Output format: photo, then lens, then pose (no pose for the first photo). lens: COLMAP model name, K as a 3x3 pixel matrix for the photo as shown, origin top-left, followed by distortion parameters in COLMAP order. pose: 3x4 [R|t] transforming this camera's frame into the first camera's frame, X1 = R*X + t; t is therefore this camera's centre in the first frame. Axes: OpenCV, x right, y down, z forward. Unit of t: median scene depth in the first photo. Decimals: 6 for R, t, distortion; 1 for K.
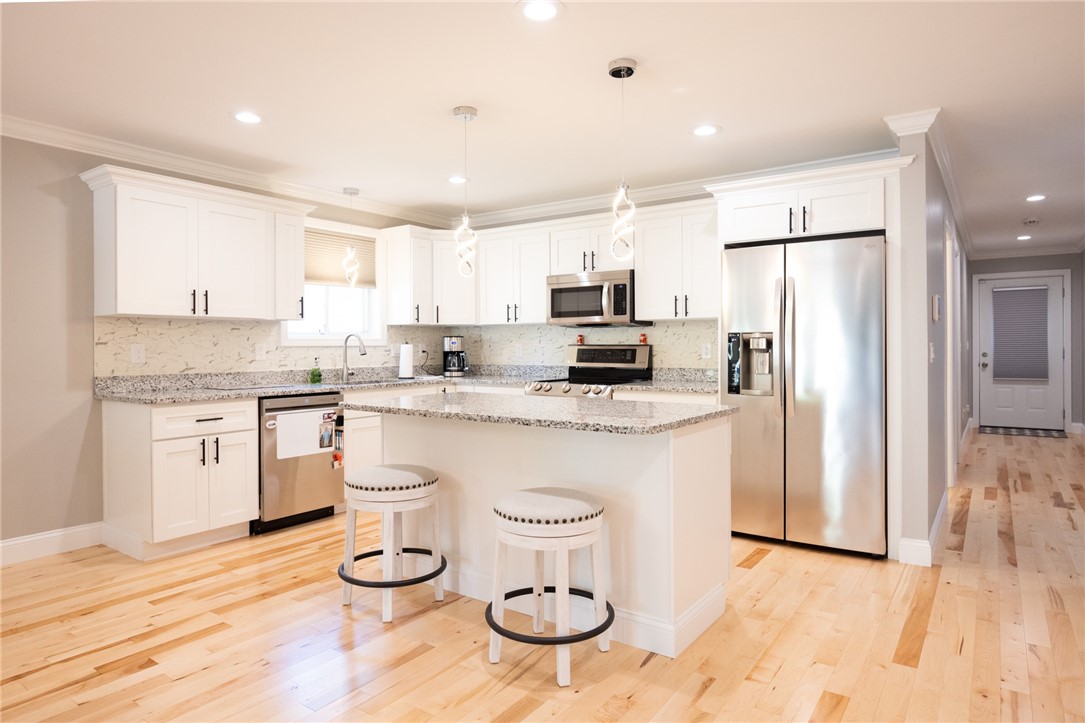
lens RADIAL K [[646.4, 0, 546.0], [0, 646.4, 352.7], [0, 0, 1]] dist [-0.014962, 0.000840]
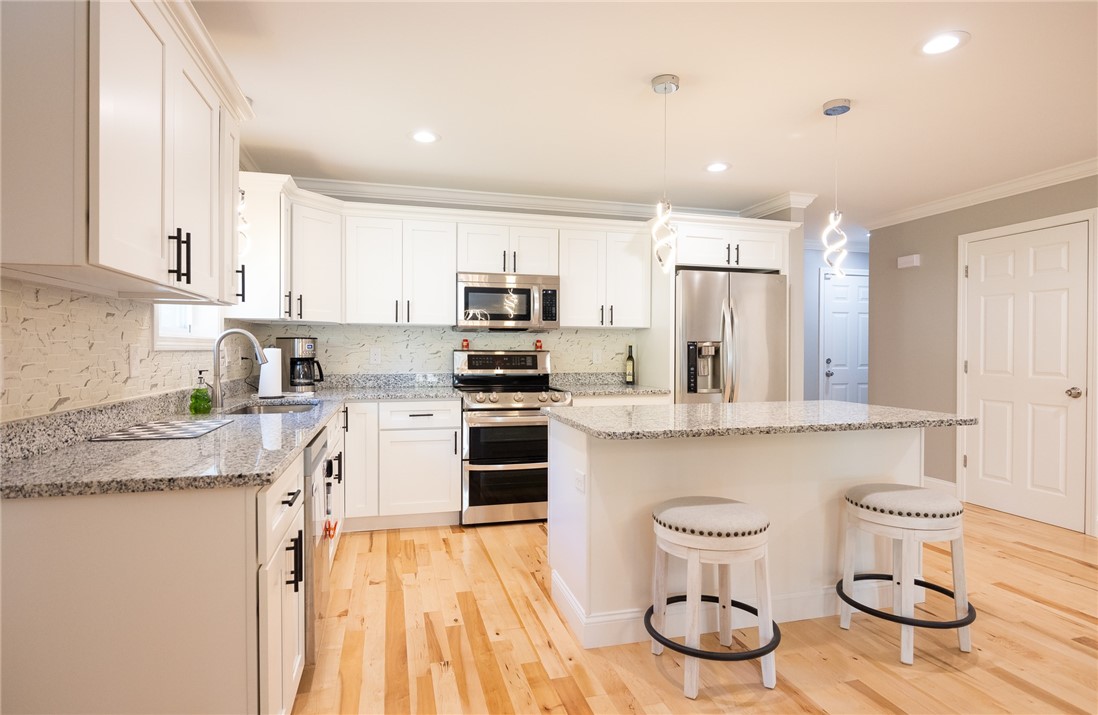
lens RADIAL K [[580.2, 0, 546.2], [0, 580.2, 362.1], [0, 0, 1]] dist [-0.002564, 0.000052]
pose [[0.629169, -0.009752, 0.777207, -0.604400], [0.003488, 0.999947, 0.009723, -0.003633], [-0.777261, -0.003406, 0.629170, 0.457510]]
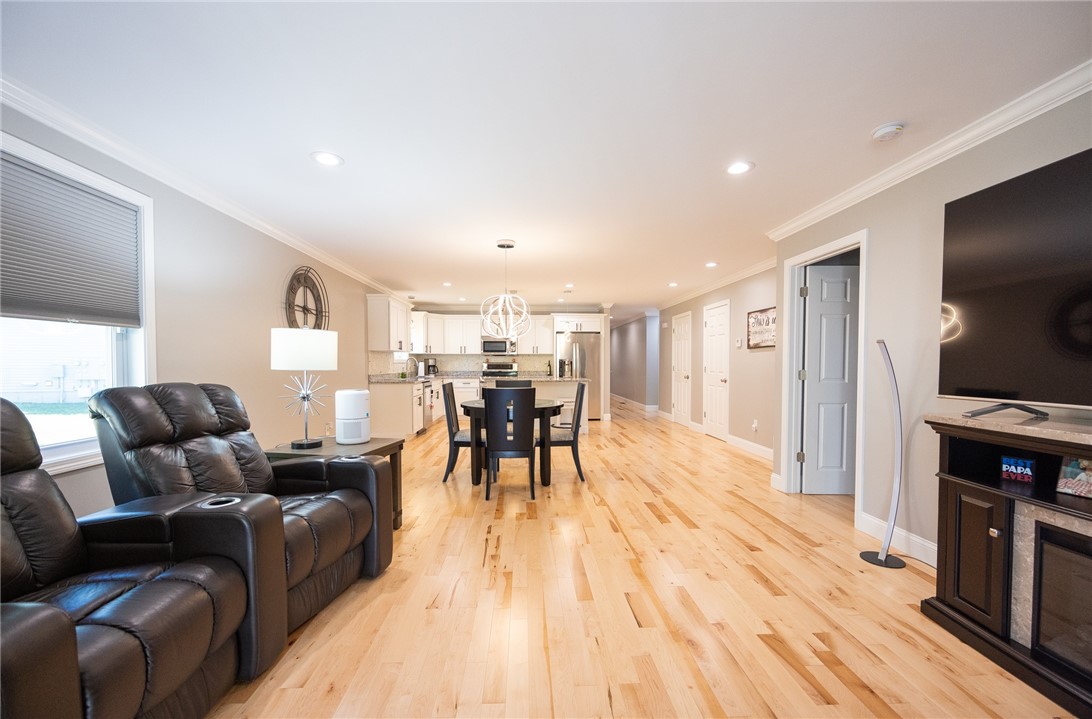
lens RADIAL K [[452.3, 0, 546.5], [0, 452.3, 379.4], [0, 0, 1]] dist [-0.000338, -0.000019]
pose [[0.783633, -0.018286, 0.620955, -1.040259], [0.004263, 0.999701, 0.024061, 0.014566], [-0.621209, -0.016208, 0.783477, -0.669363]]
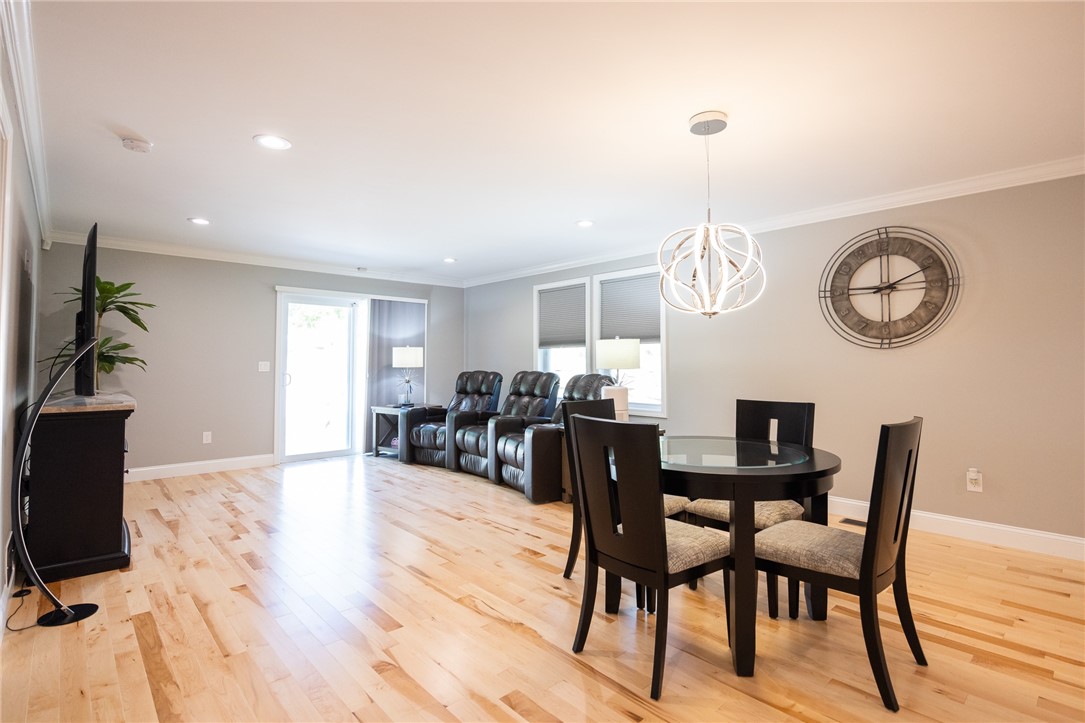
lens RADIAL K [[514.1, 0, 539.0], [0, 514.1, 356.3], [0, 0, 1]] dist [-0.024478, -0.001029]
pose [[-0.215379, -0.009196, -0.976487, 0.110354], [-0.010633, 0.999918, -0.007071, -0.001407], [0.976473, 0.008860, -0.215459, 0.128162]]
